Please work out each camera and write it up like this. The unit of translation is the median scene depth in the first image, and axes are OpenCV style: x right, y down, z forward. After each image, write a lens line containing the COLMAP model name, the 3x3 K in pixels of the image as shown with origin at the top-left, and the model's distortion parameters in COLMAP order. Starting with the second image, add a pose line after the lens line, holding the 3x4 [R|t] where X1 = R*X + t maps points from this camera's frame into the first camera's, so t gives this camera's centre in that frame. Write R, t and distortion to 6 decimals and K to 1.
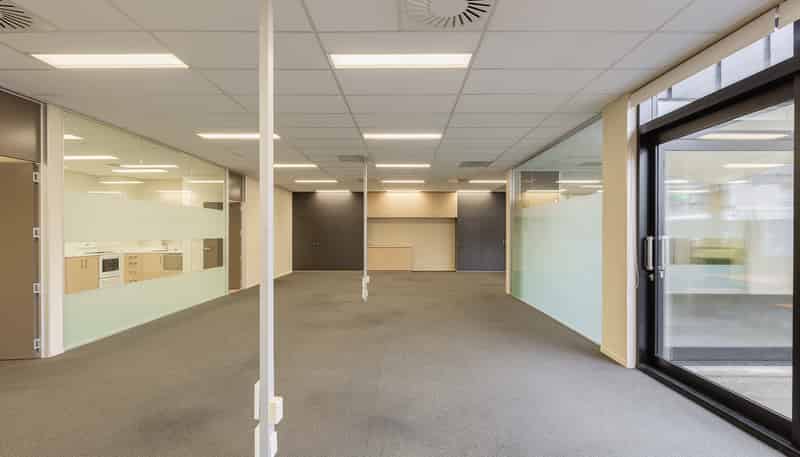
lens RADIAL K [[382.6, 0, 401.0], [0, 382.6, 240.0], [0, 0, 1]] dist [0.000351, 0.000121]
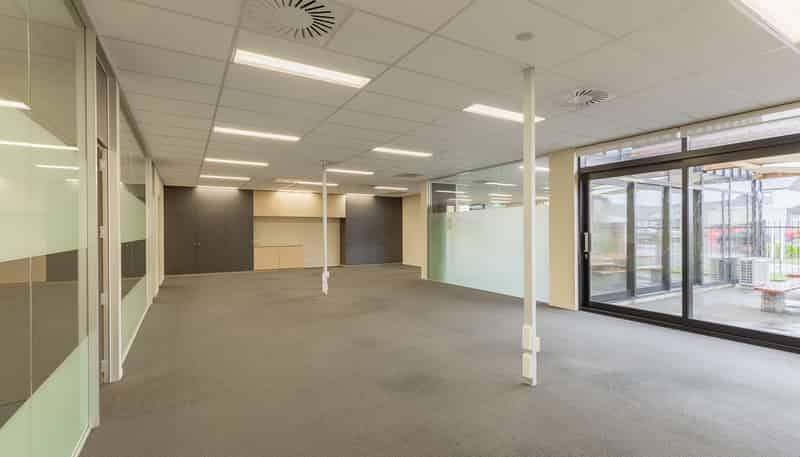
lens RADIAL K [[368.1, 0, 400.0], [0, 368.1, 228.5], [0, 0, 1]] dist [0.002065, 0.000363]
pose [[0.862192, 0.000978, 0.506581, -0.290428], [0.012961, 0.999628, -0.023989, 0.000457], [-0.506417, 0.027249, 0.861858, -0.002875]]
